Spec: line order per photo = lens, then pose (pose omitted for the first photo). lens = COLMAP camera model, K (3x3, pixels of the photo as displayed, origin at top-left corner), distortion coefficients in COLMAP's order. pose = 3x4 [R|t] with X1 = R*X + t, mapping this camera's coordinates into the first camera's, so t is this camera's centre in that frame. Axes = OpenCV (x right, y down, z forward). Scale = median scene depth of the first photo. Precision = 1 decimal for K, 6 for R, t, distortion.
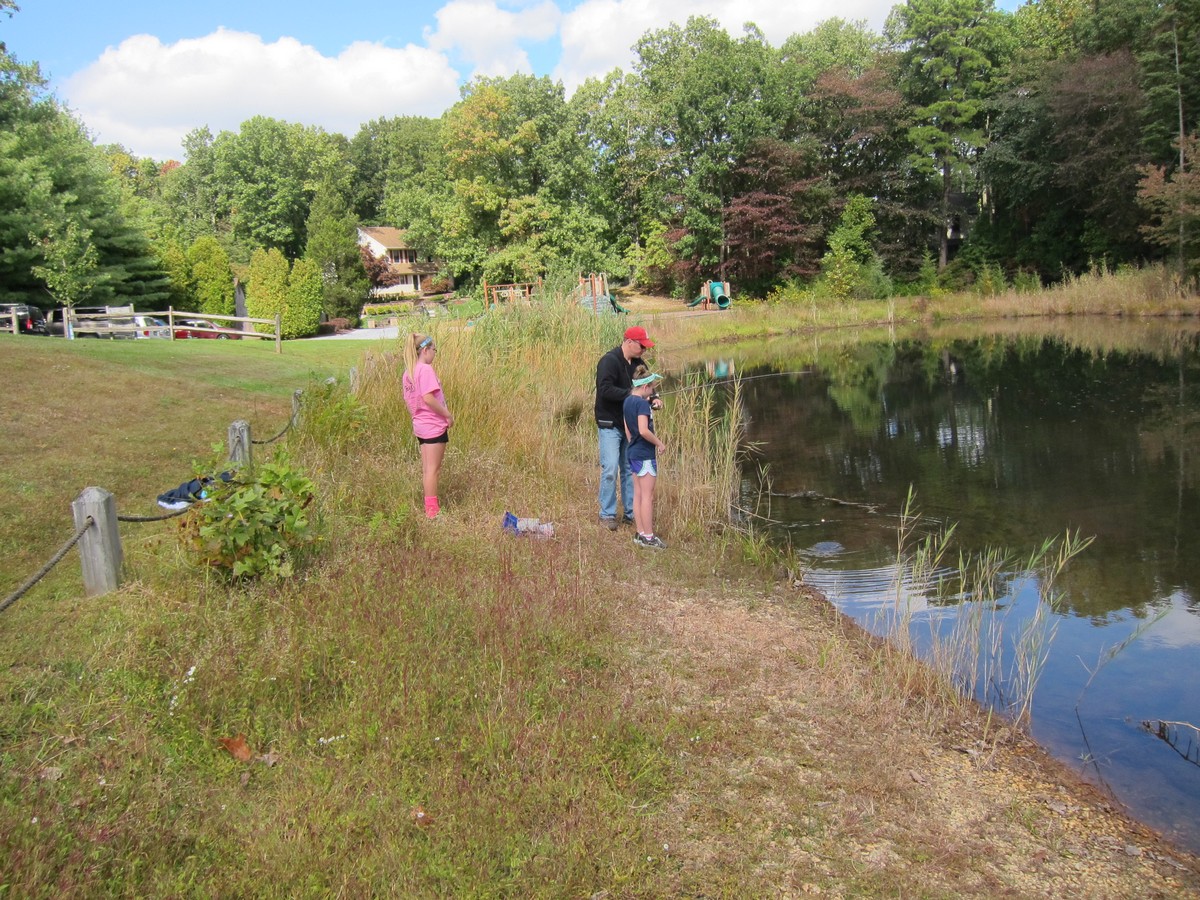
lens RADIAL K [[1004.5, 0, 600.0], [0, 1004.5, 450.0], [0, 0, 1]] dist [-0.052742, 0.015571]
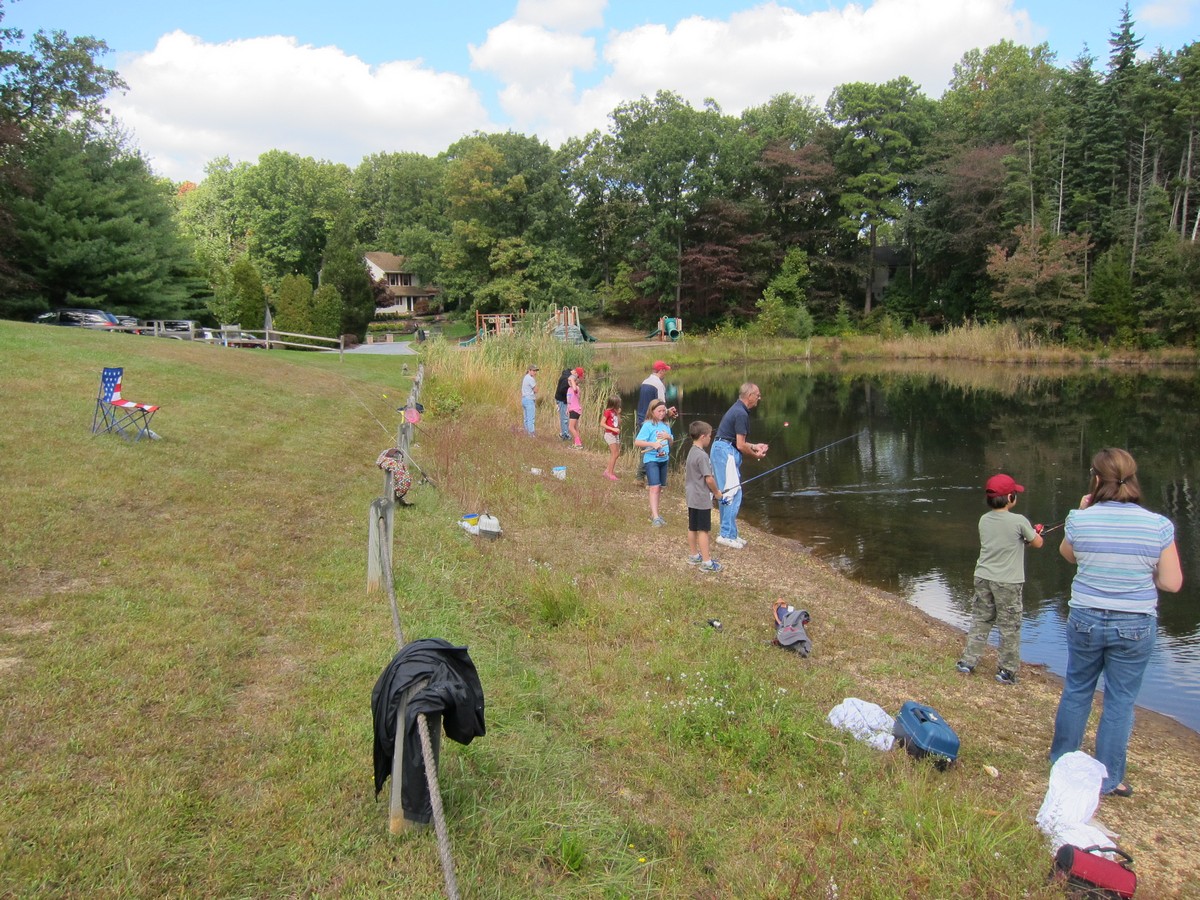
lens RADIAL K [[1006.2, 0, 599.3], [0, 1006.2, 454.0], [0, 0, 1]] dist [-0.059677, 0.019970]
pose [[0.998820, 0.040885, 0.026218, 0.006813], [-0.040390, 0.999001, -0.019122, 0.018228], [-0.026974, 0.018040, 0.999473, -0.172532]]
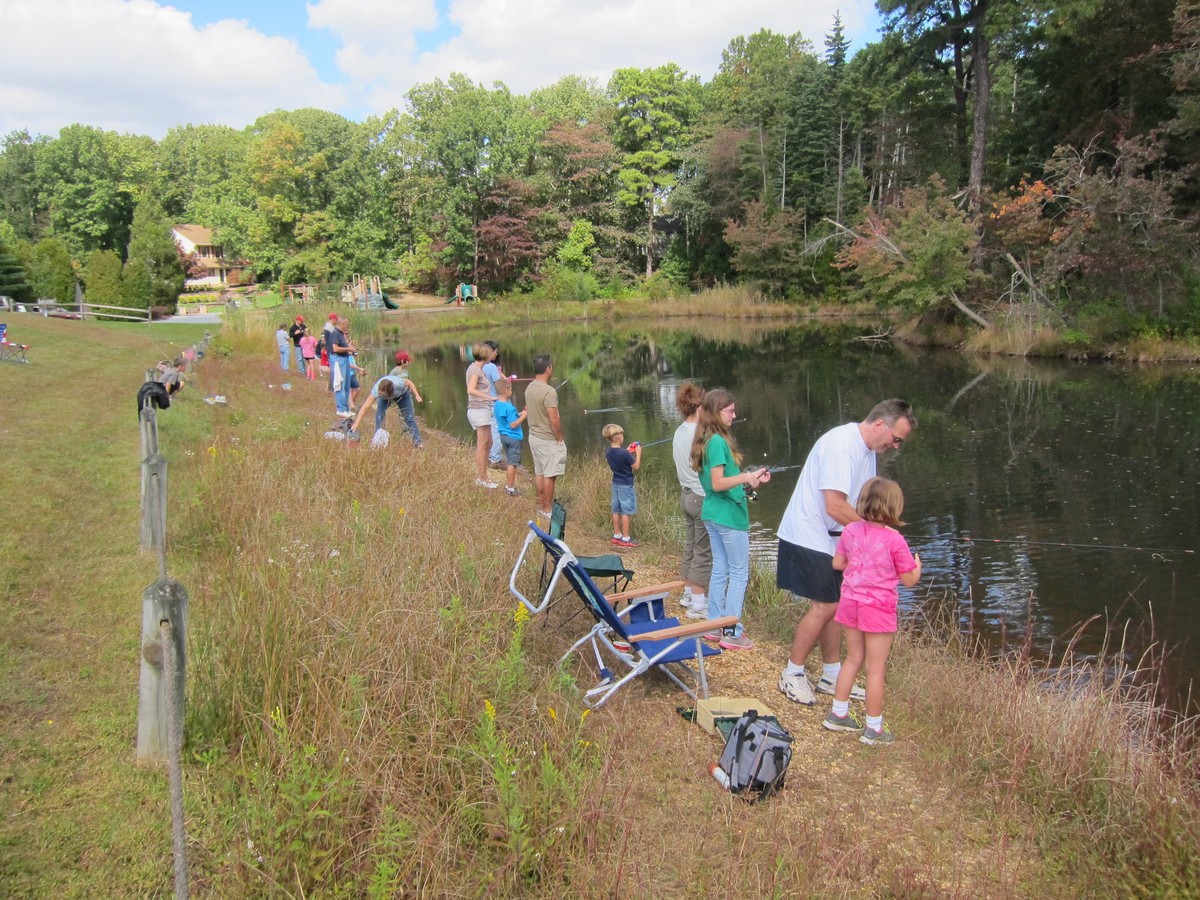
lens RADIAL K [[1004.5, 0, 600.0], [0, 1004.5, 450.0], [0, 0, 1]] dist [-0.052742, 0.015571]
pose [[0.982326, -0.001490, 0.187170, 0.039755], [0.000101, 0.999972, 0.007430, 0.034704], [-0.187176, -0.007280, 0.982299, -0.292420]]
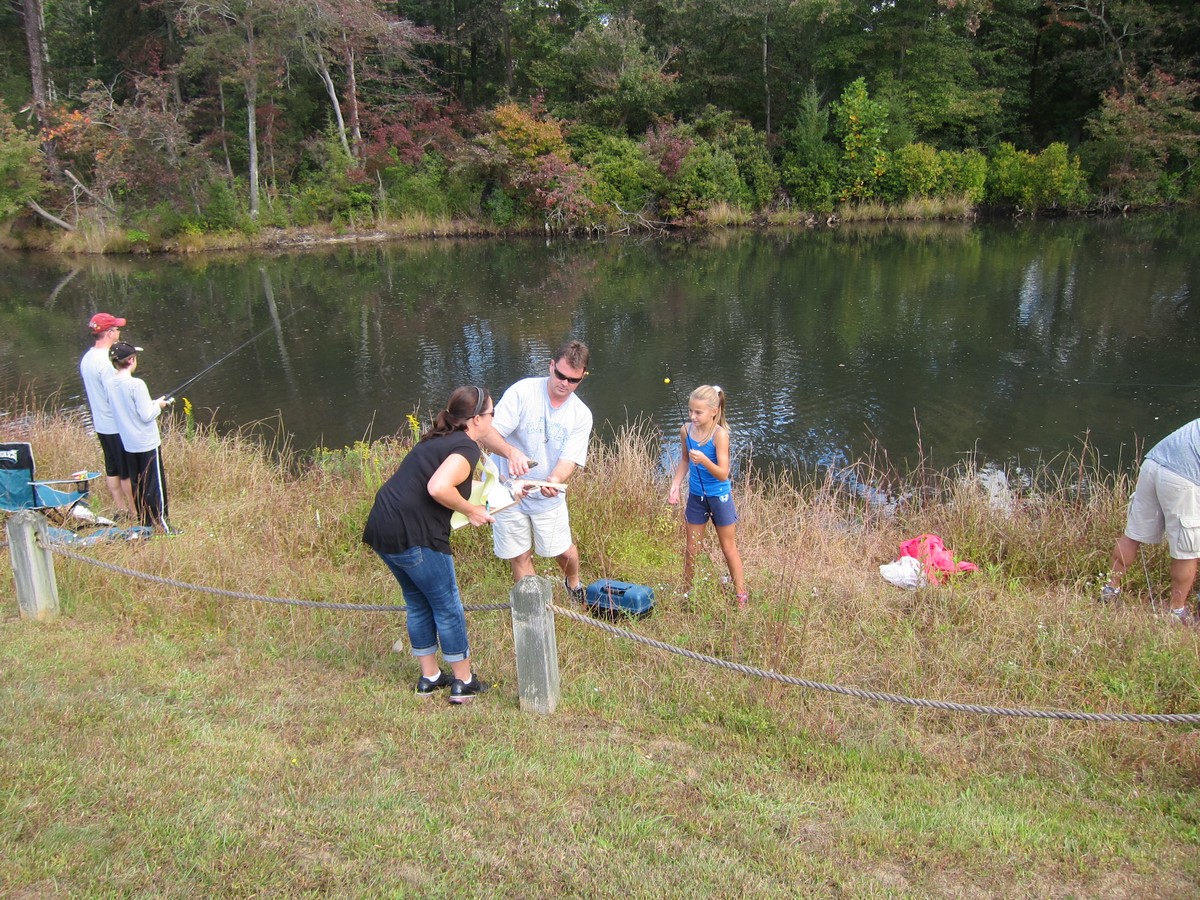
lens RADIAL K [[1006.2, 0, 599.3], [0, 1006.2, 454.0], [0, 0, 1]] dist [-0.059677, 0.019970]
pose [[0.555823, -0.209856, 0.804377, 0.012971], [0.117828, 0.977731, 0.173663, 0.039282], [-0.822908, -0.001747, 0.568172, -0.392564]]
